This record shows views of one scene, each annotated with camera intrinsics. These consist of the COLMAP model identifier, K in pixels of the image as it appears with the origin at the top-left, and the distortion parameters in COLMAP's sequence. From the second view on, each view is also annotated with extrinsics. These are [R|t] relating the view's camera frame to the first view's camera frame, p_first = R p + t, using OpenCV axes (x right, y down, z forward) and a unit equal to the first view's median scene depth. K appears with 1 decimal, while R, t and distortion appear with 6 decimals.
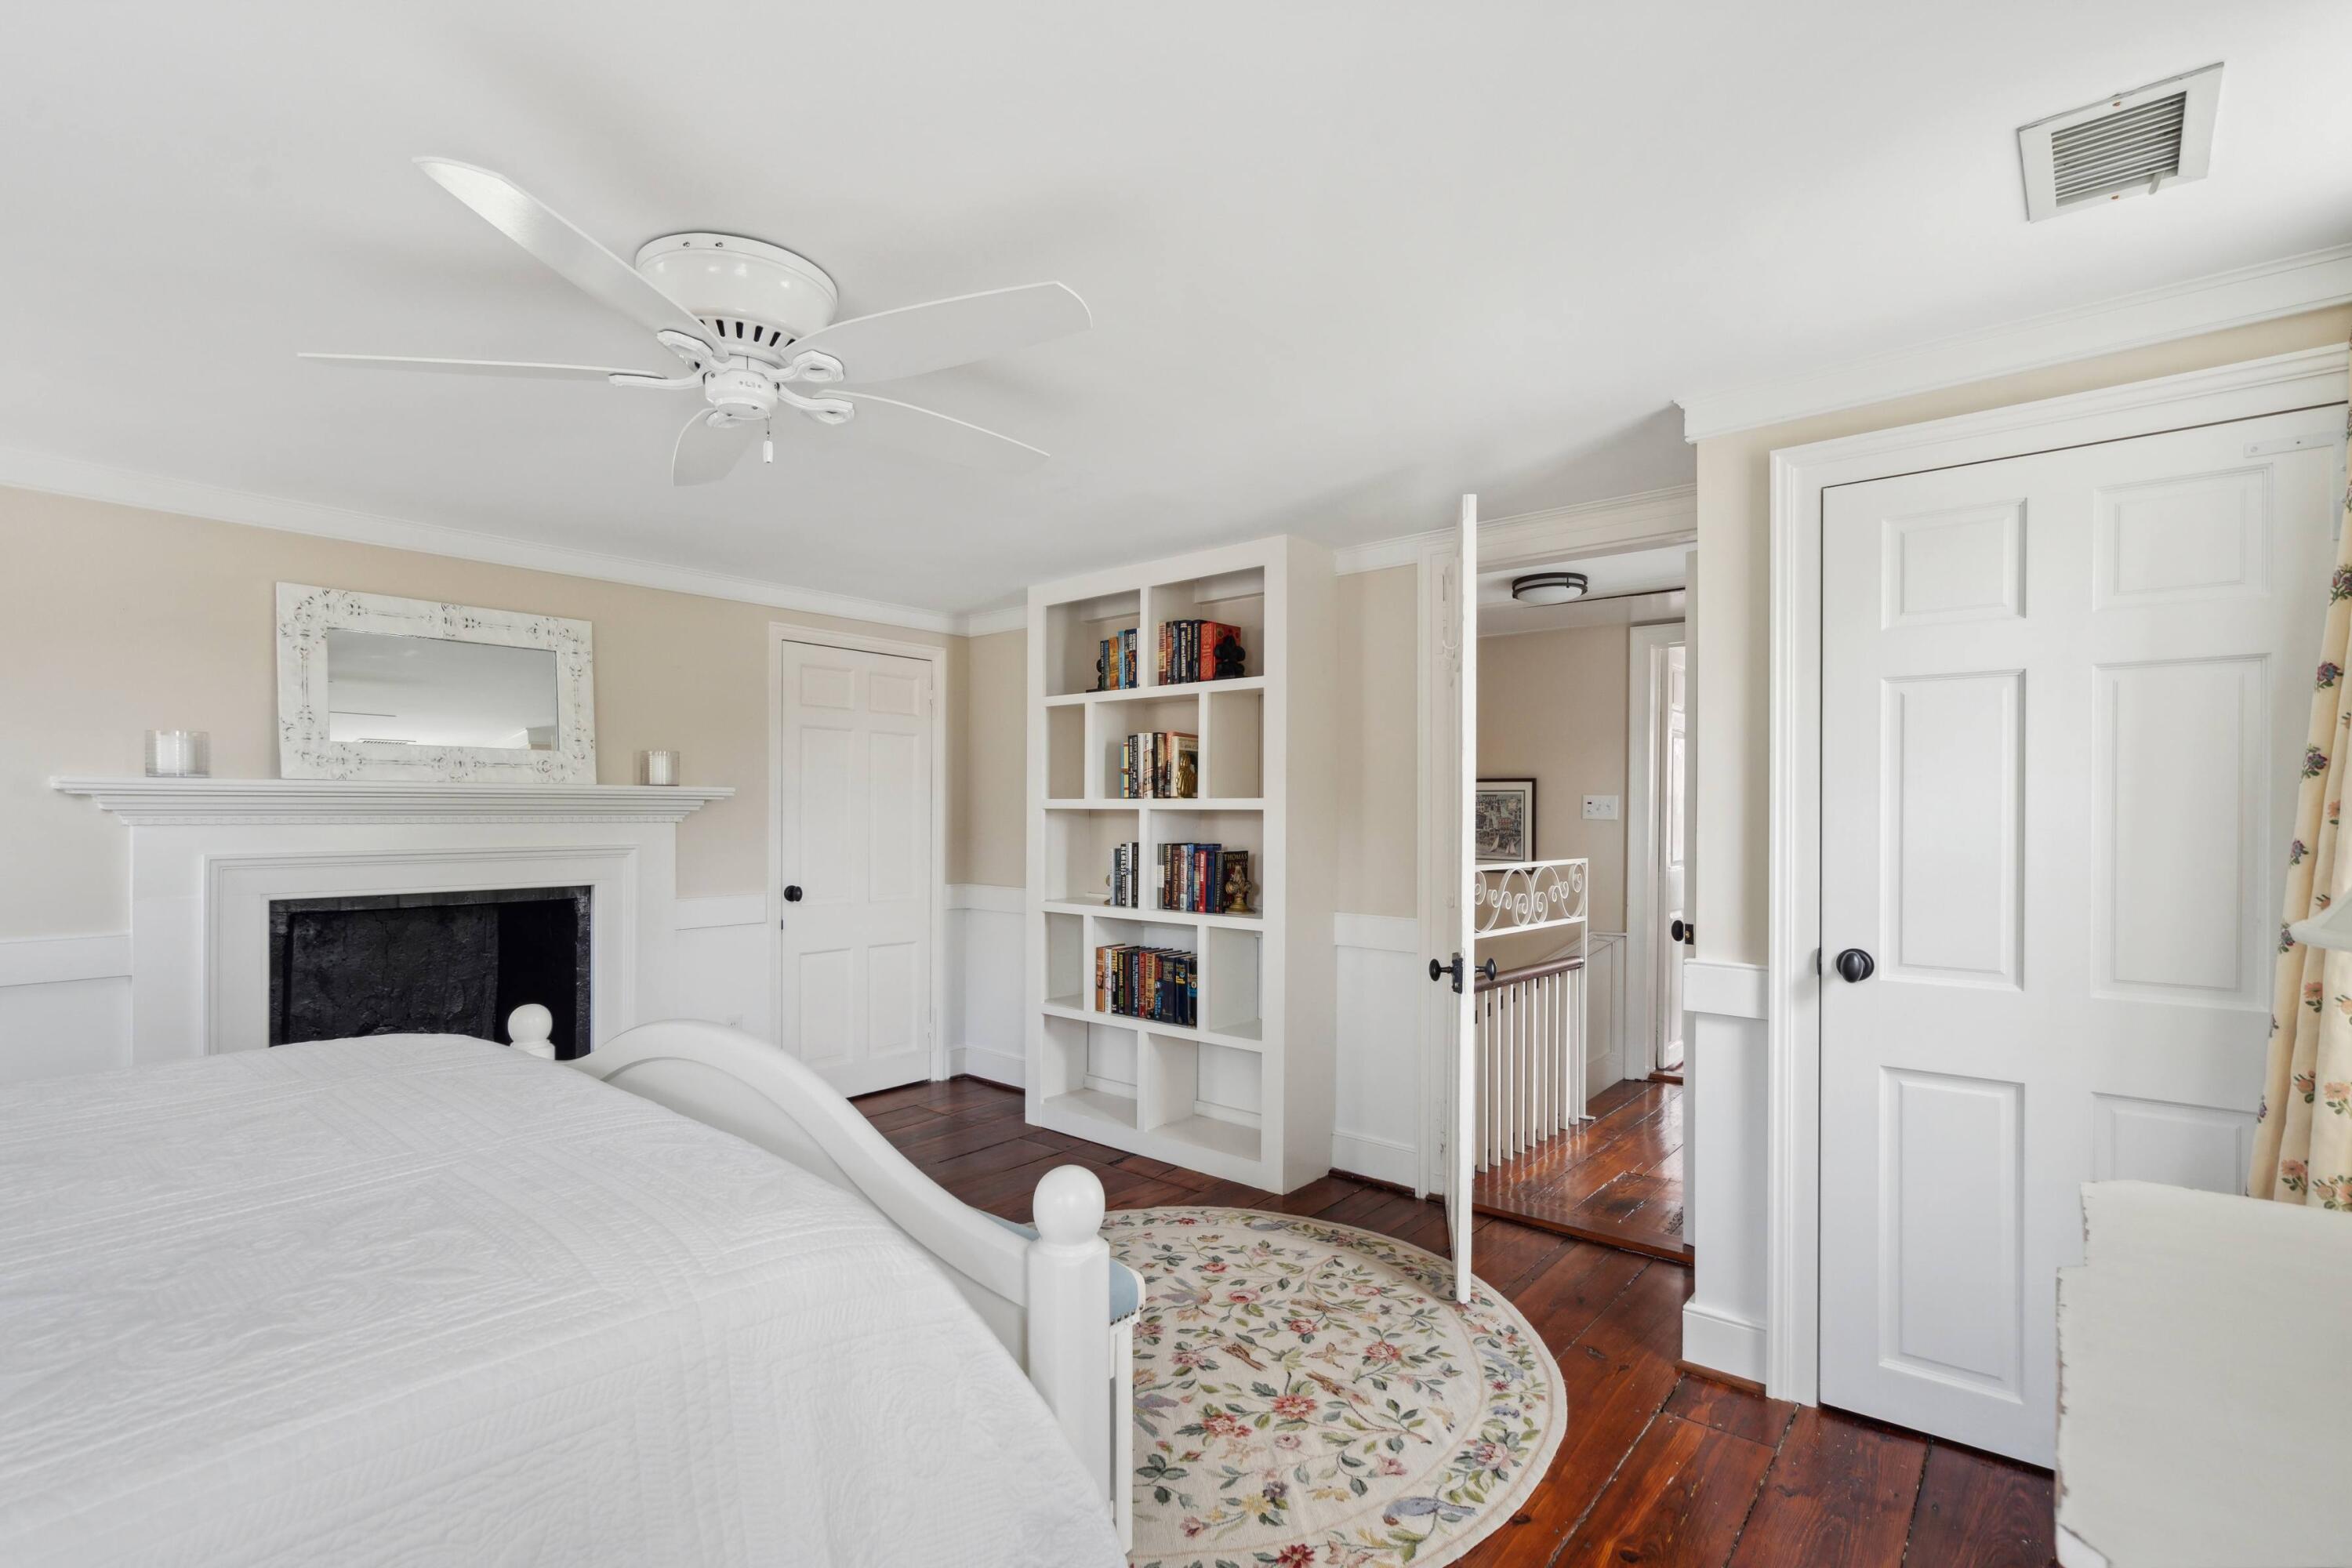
lens RADIAL K [[1081.2, 0, 1174.4], [0, 1081.2, 802.9], [0, 0, 1]] dist [-0.005573, 0.001918]
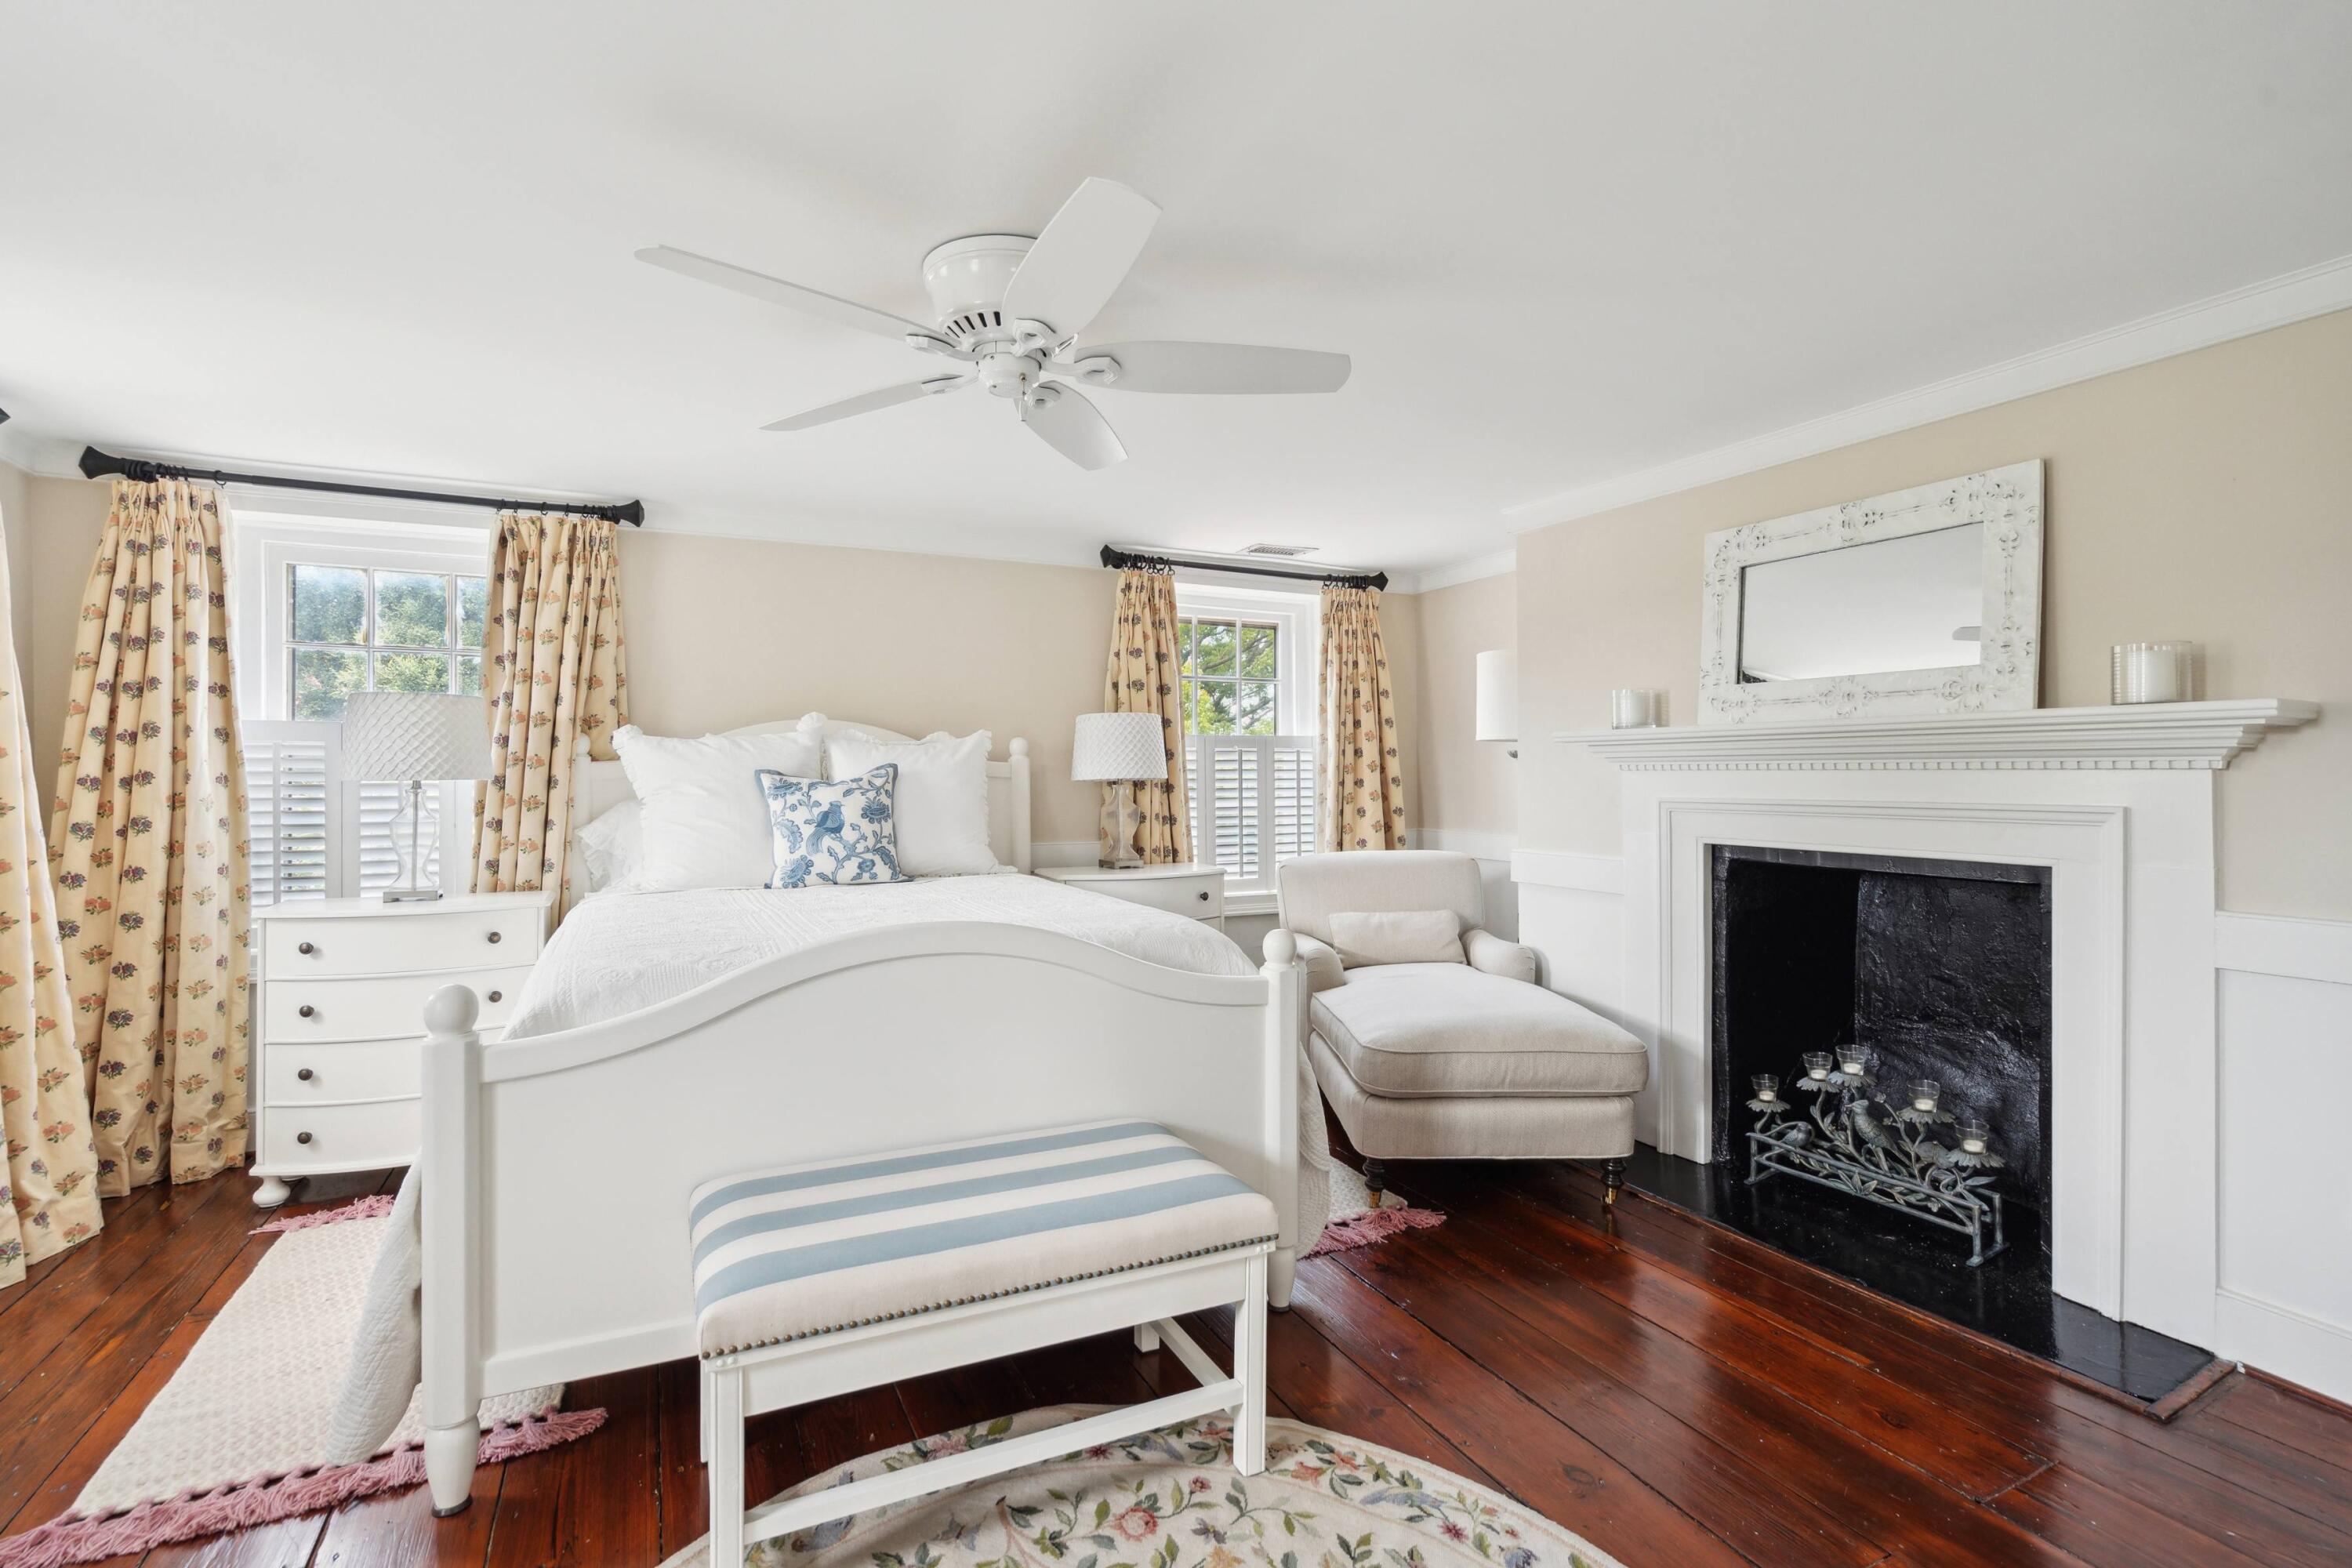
lens RADIAL K [[1081.2, 0, 1161.9], [0, 1081.2, 765.8], [0, 0, 1]] dist [-0.005573, 0.001918]
pose [[-0.423418, -0.005477, -0.905918, 0.377461], [0.010456, 0.999886, -0.010932, 0.025357], [0.905874, -0.014101, -0.423312, 1.131824]]
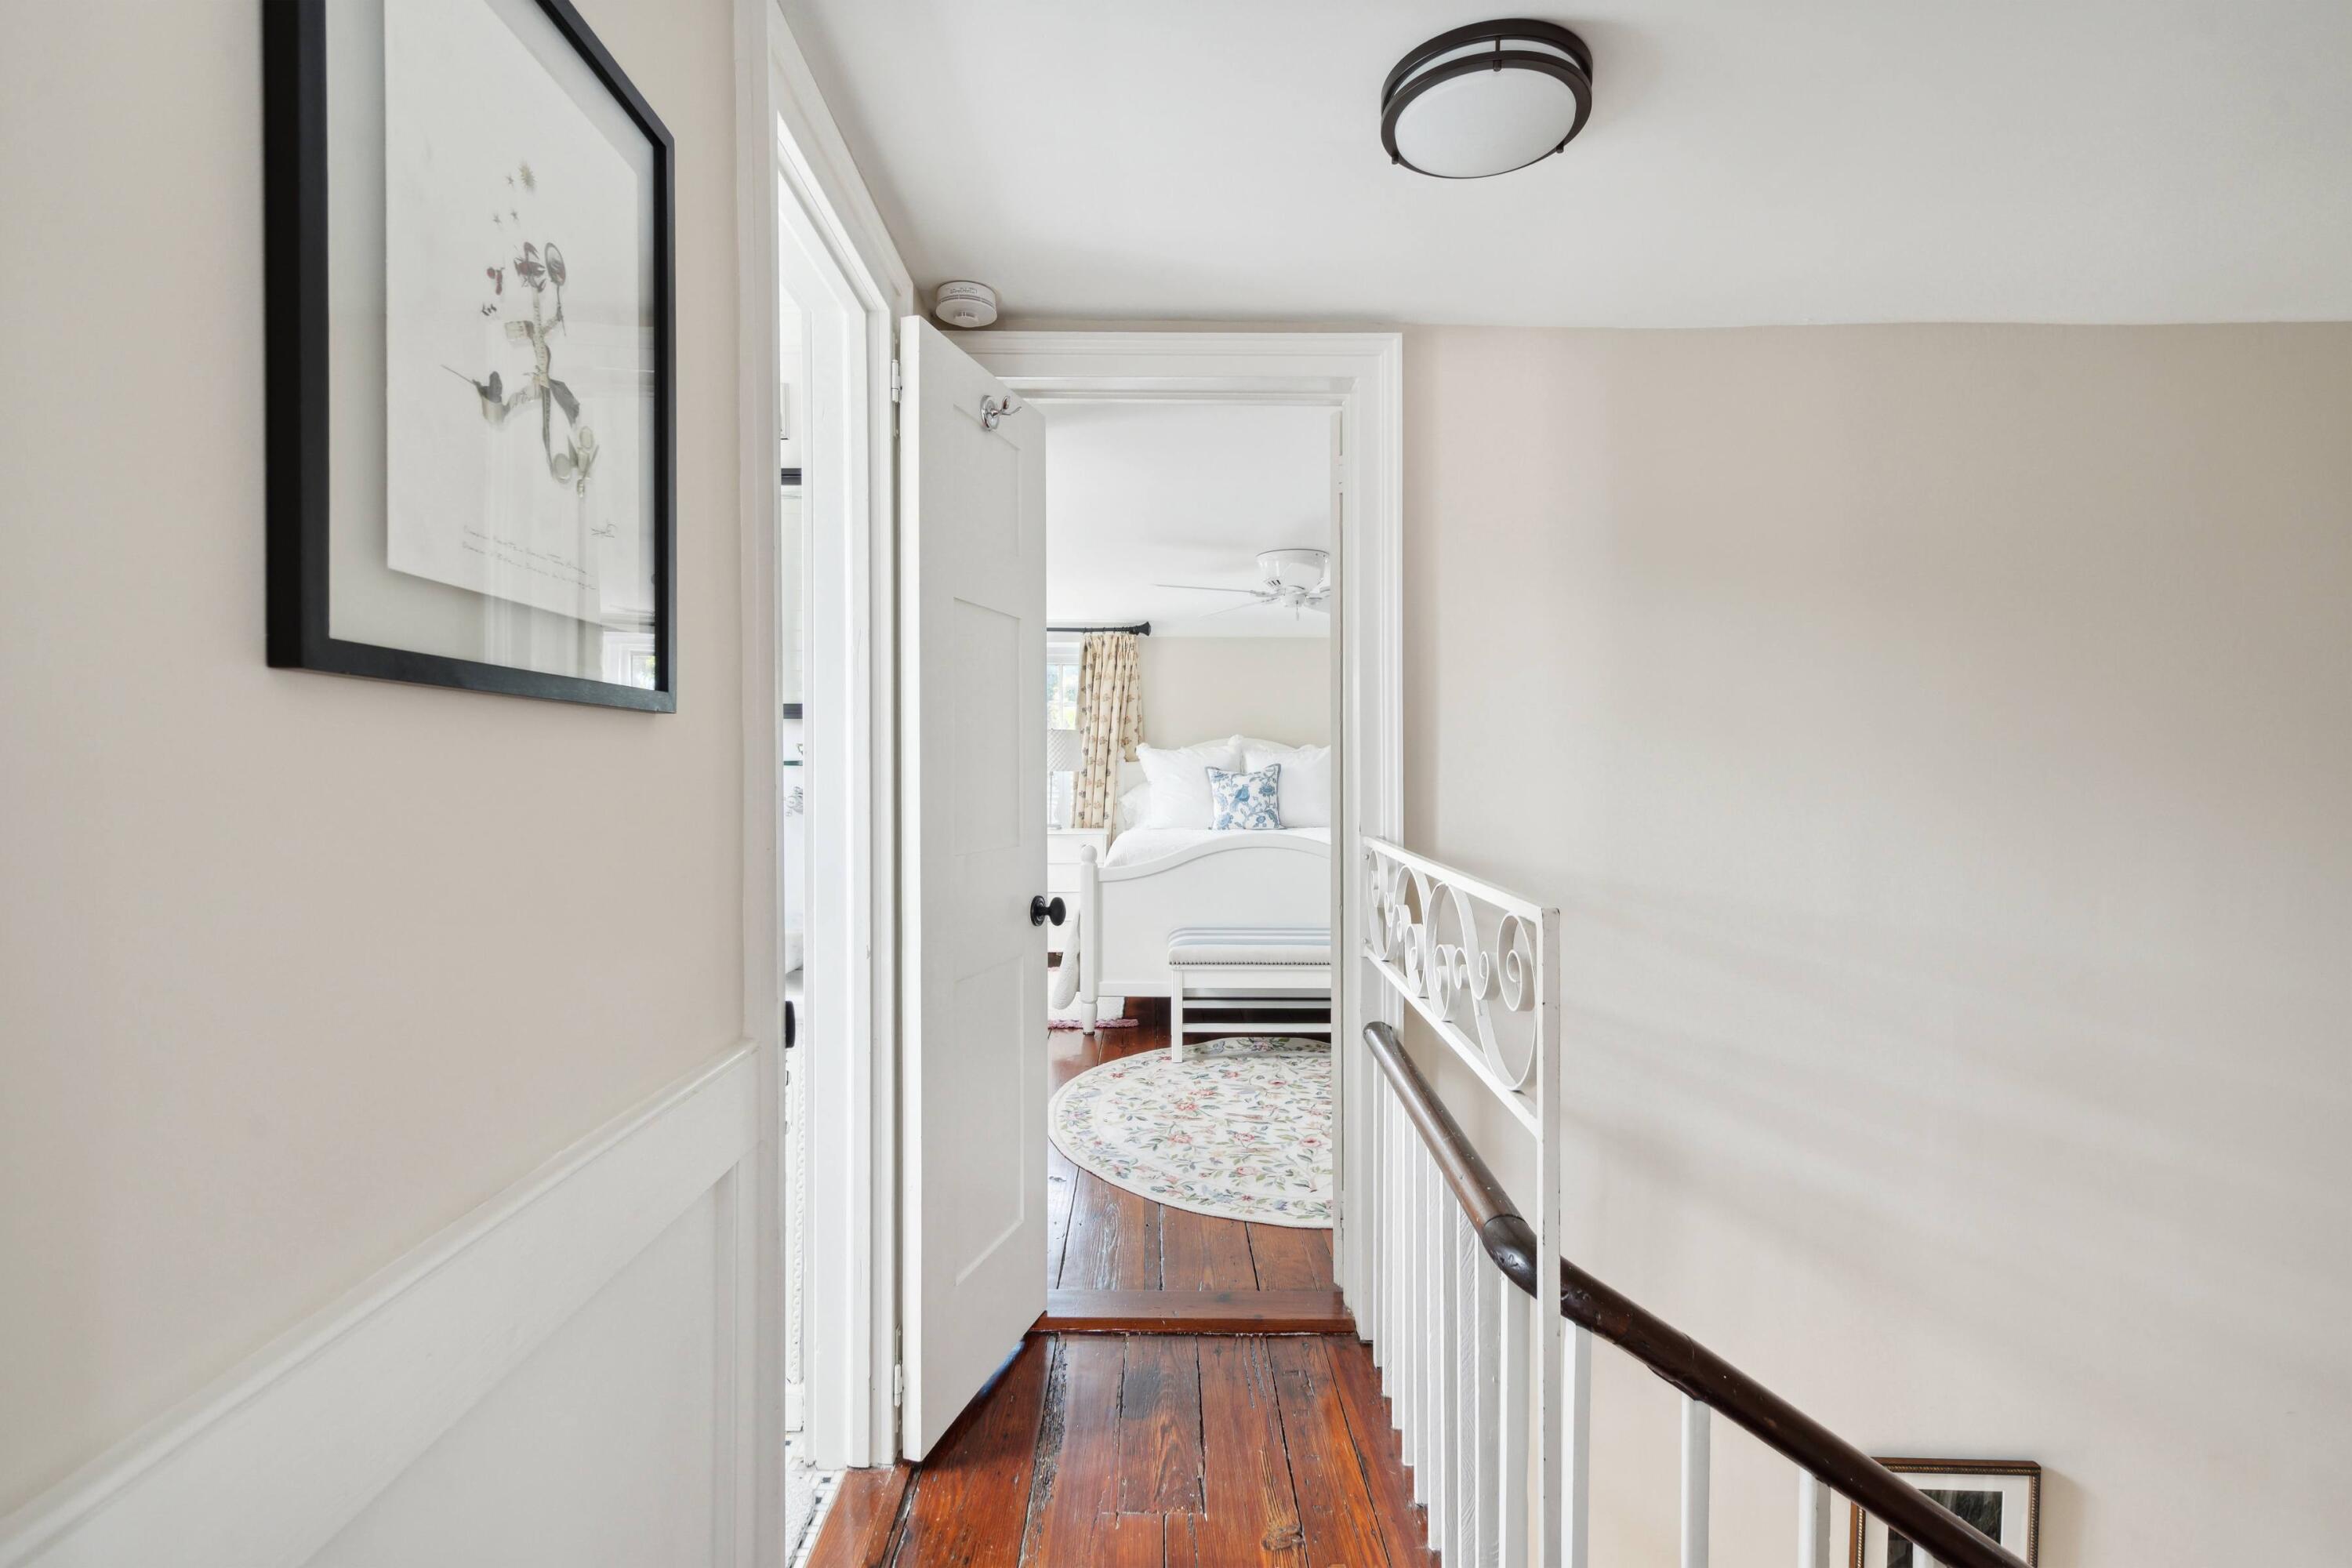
lens RADIAL K [[1081.2, 0, 1170.8], [0, 1081.2, 780.0], [0, 0, 1]] dist [-0.005573, 0.001918]
pose [[-0.759819, 0.005924, -0.650108, 1.060966], [0.003548, 0.999981, 0.004966, 0.028235], [0.650125, 0.001466, -0.759826, 1.953775]]
